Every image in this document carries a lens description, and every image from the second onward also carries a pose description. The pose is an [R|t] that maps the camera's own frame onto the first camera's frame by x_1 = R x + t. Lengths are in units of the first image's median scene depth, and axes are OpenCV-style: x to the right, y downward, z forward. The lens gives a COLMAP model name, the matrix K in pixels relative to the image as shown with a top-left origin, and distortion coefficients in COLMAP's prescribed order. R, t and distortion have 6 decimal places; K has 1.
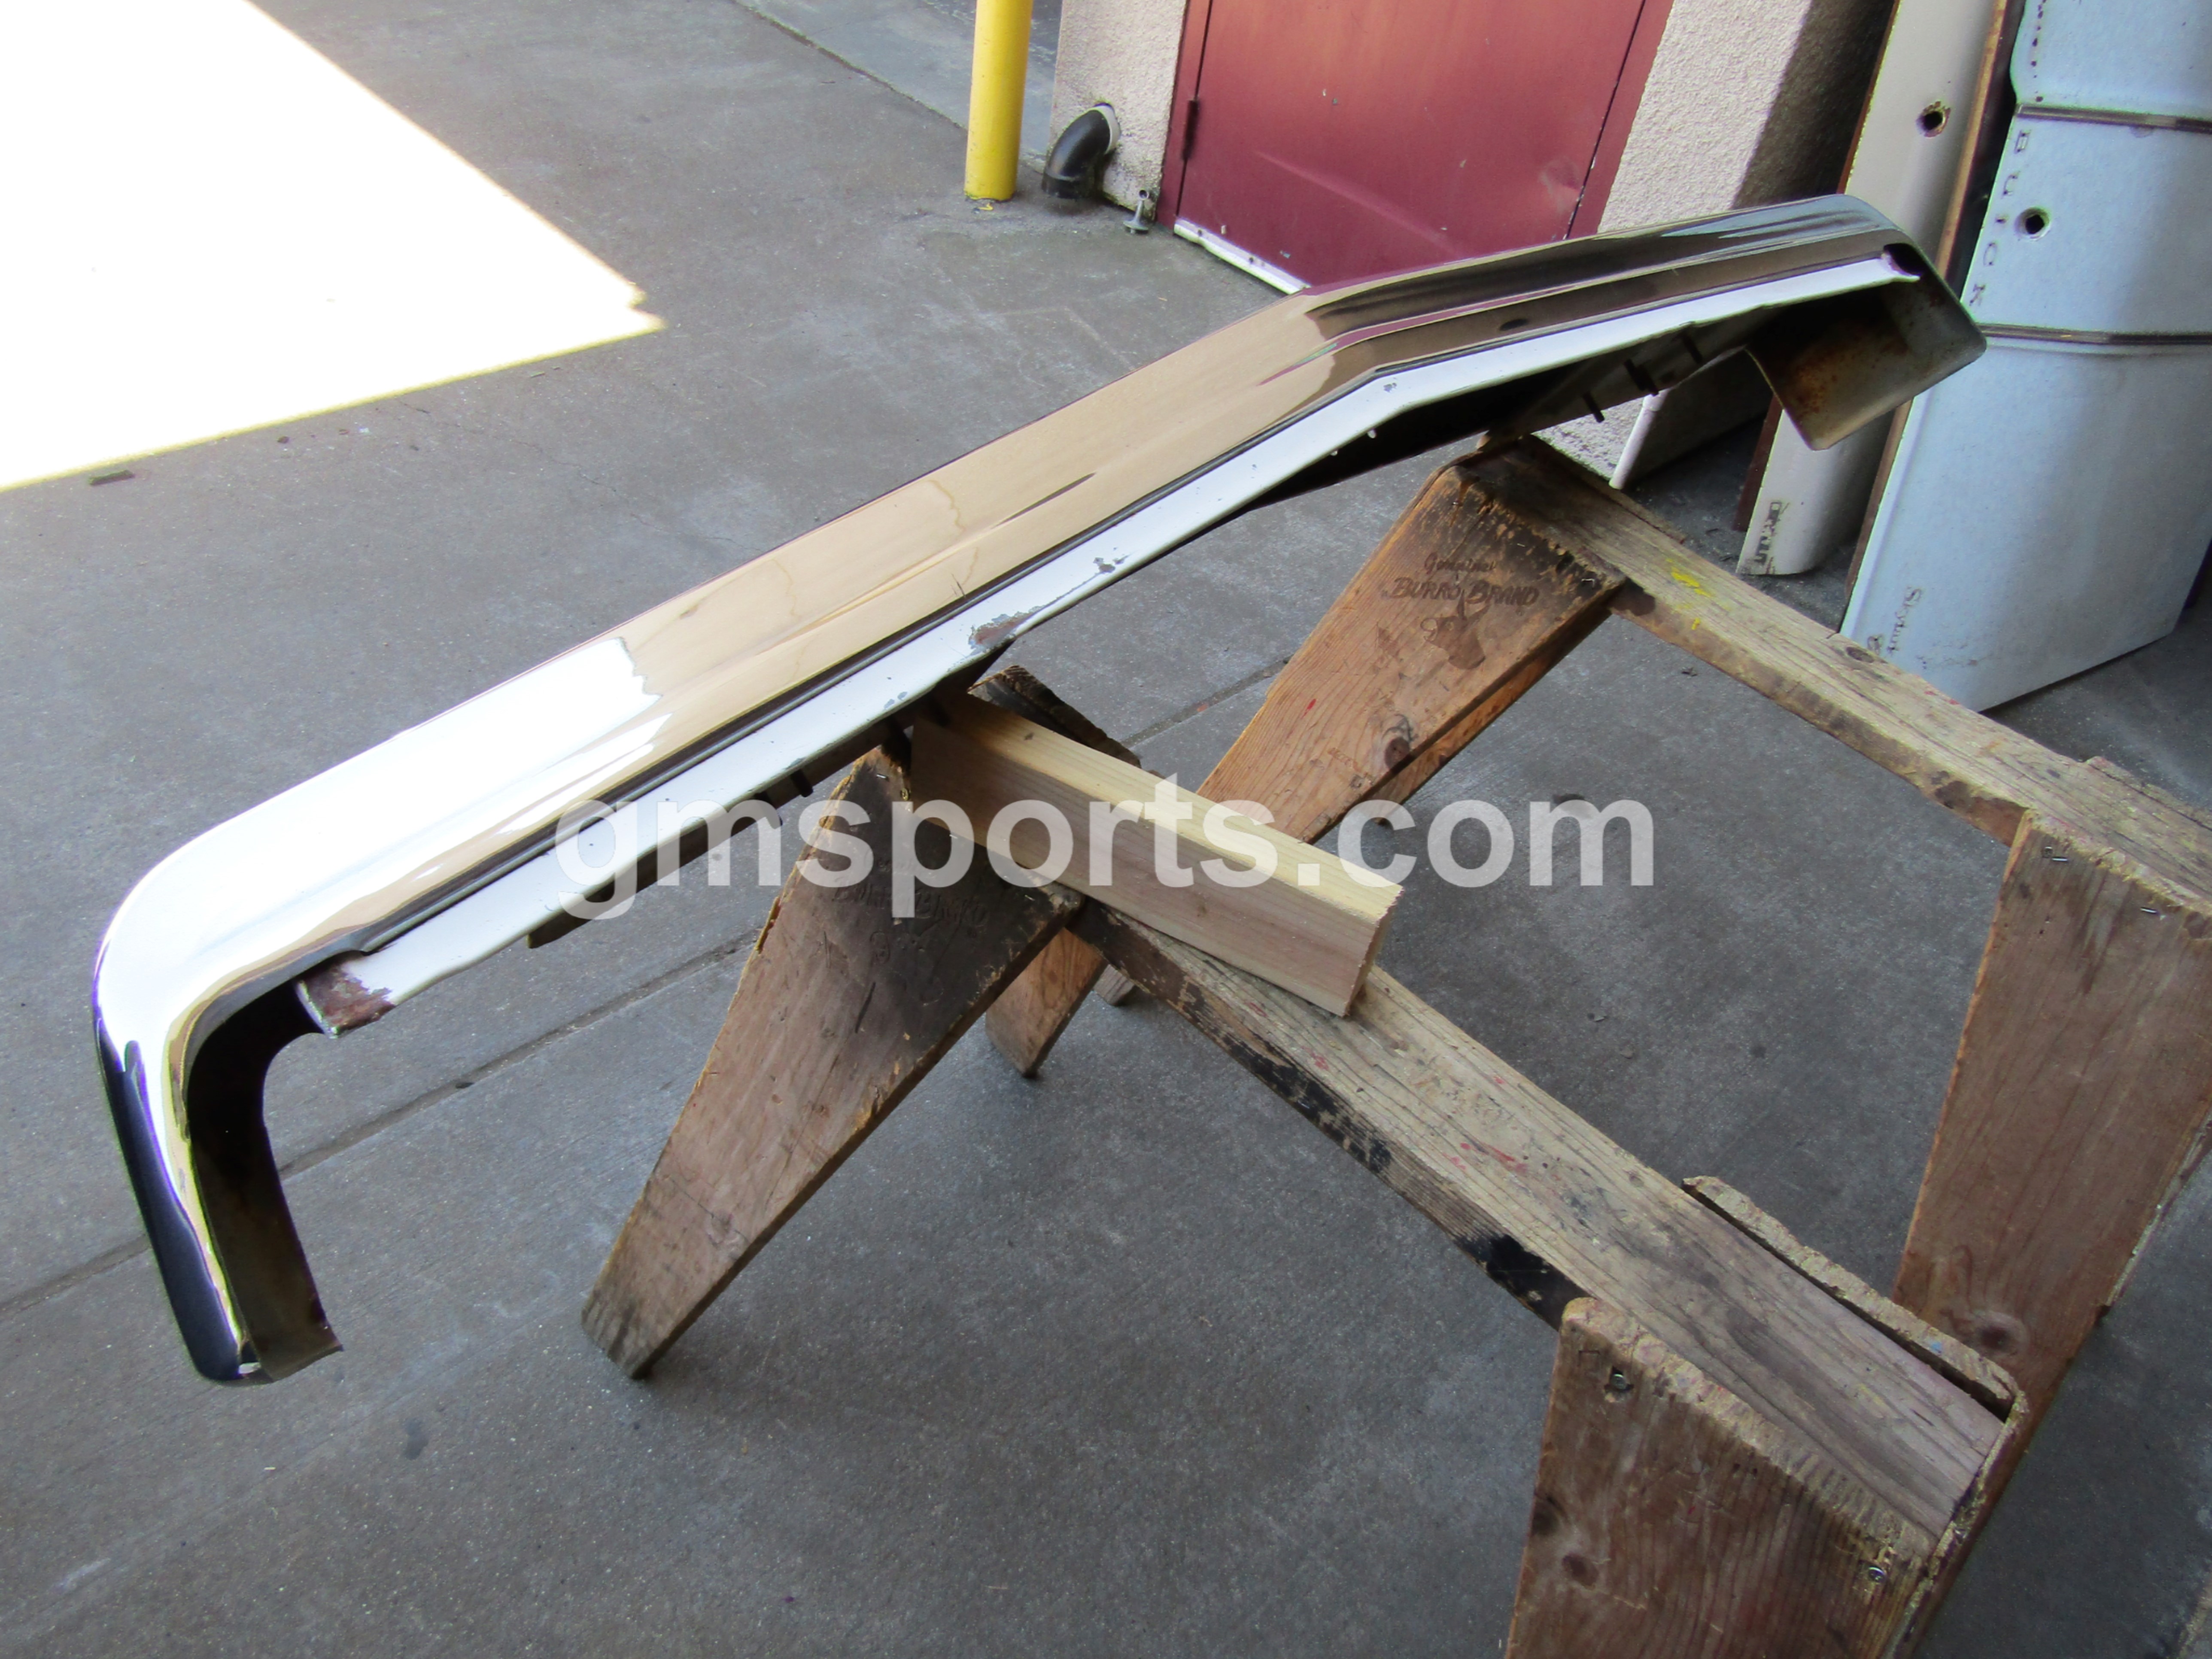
lens RADIAL K [[1561.7, 0, 1106.0], [0, 1561.7, 829.5], [0, 0, 1]] dist [0.003428, -0.008406]
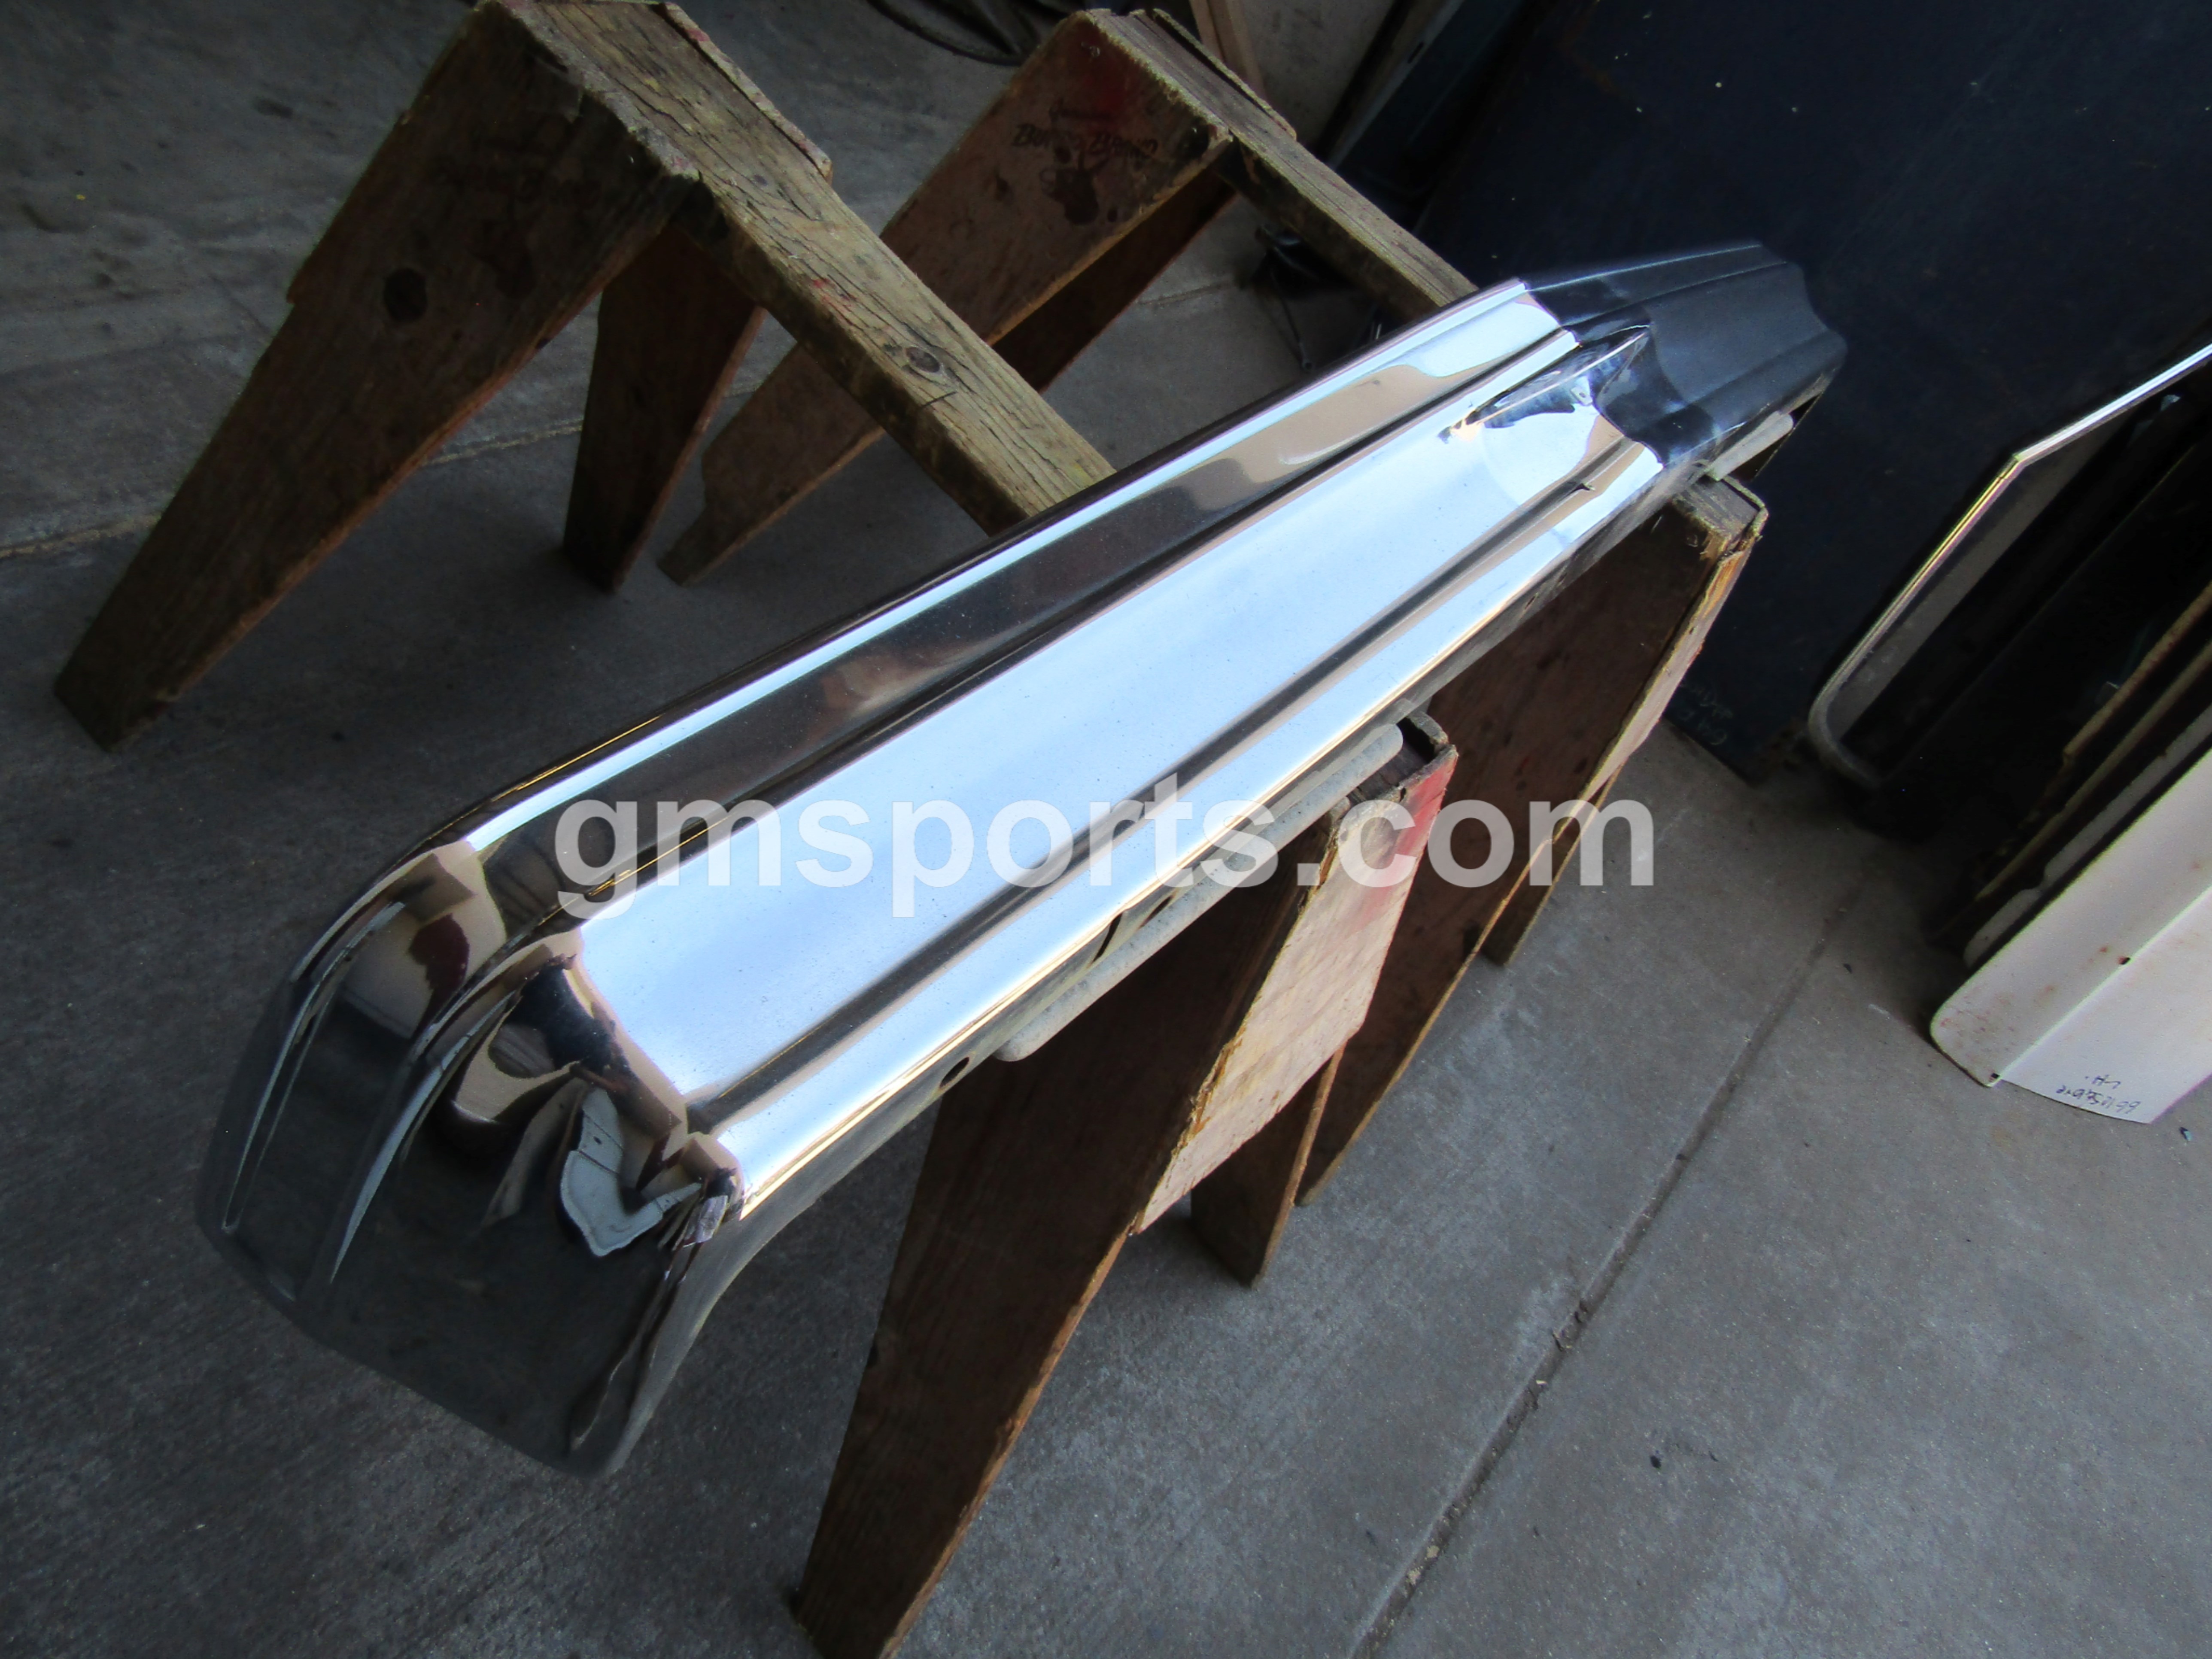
lens RADIAL K [[1585.2, 0, 1123.1], [0, 1585.2, 829.4], [0, 0, 1]] dist [-0.013458, -0.002192]
pose [[-0.833688, -0.286639, -0.472020, 0.591890], [-0.468666, -0.084850, 0.879291, -0.696366], [-0.292089, 0.954274, -0.063600, 1.039662]]
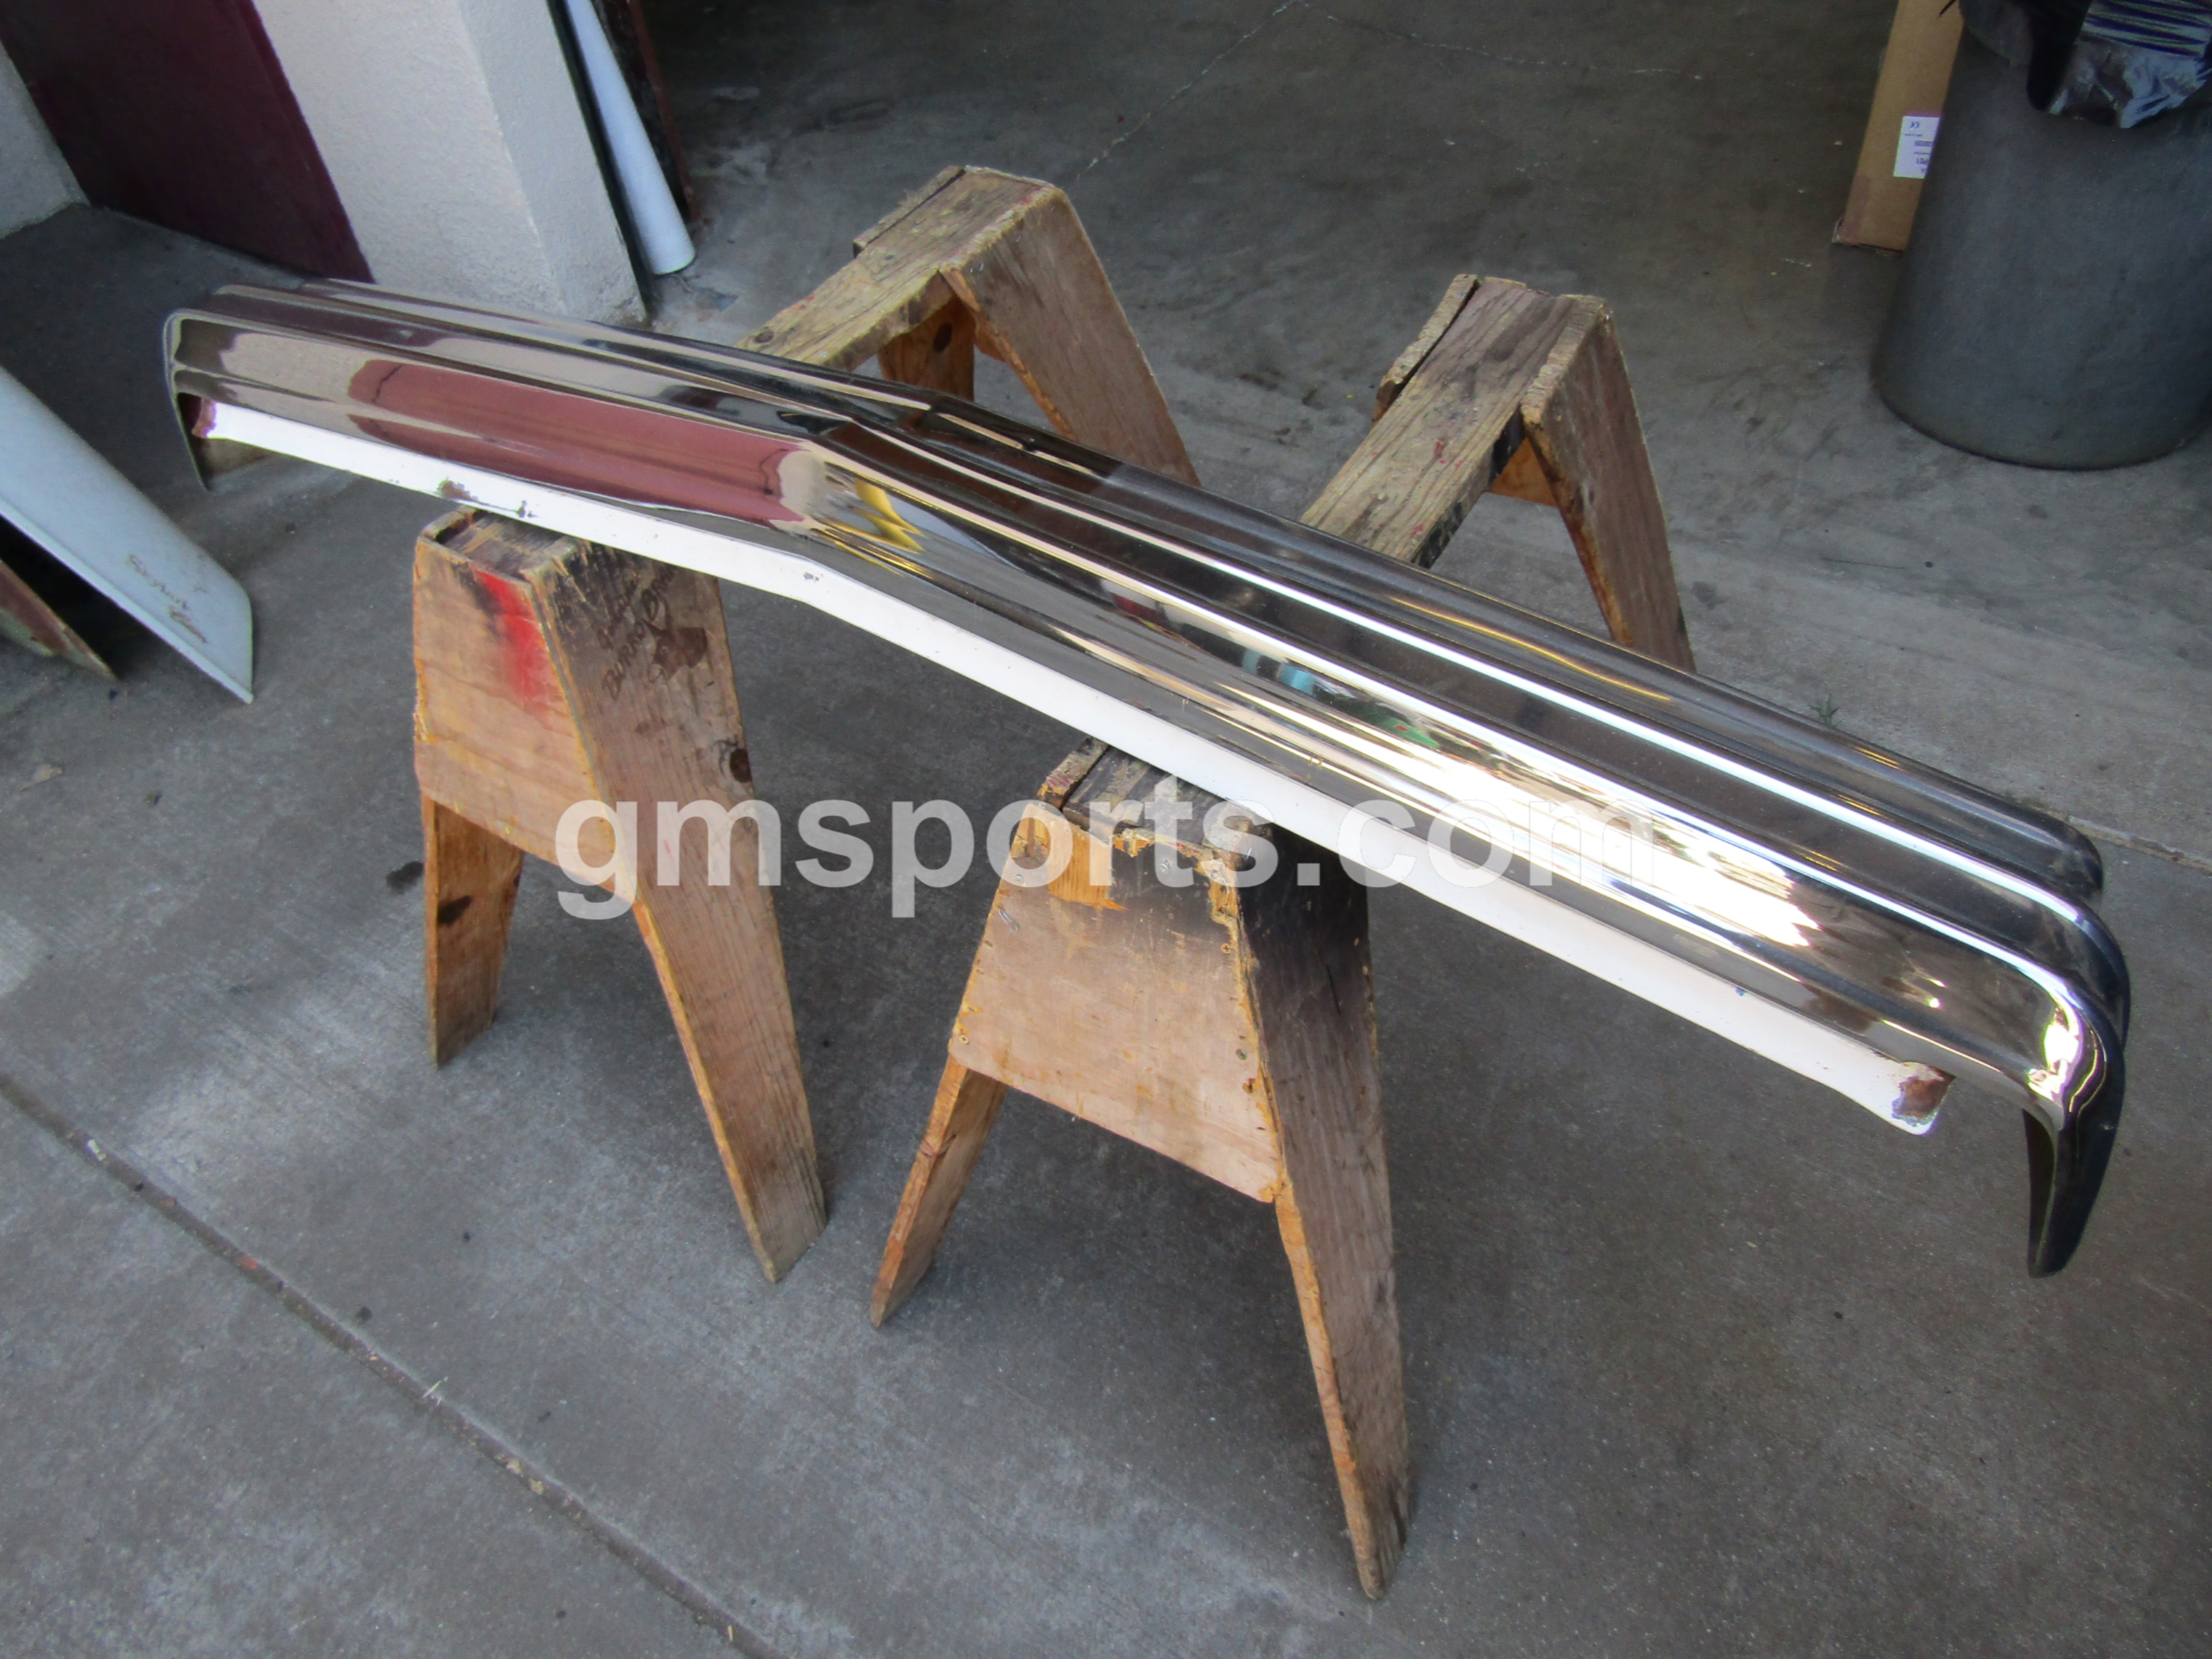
lens RADIAL K [[1592.7, 0, 1095.0], [0, 1592.7, 829.6], [0, 0, 1]] dist [-0.000248, -0.007803]
pose [[-0.252612, -0.771297, 0.584199, -0.467480], [0.697388, 0.273389, 0.662501, -0.521146], [-0.670699, 0.574770, 0.468832, 0.410135]]
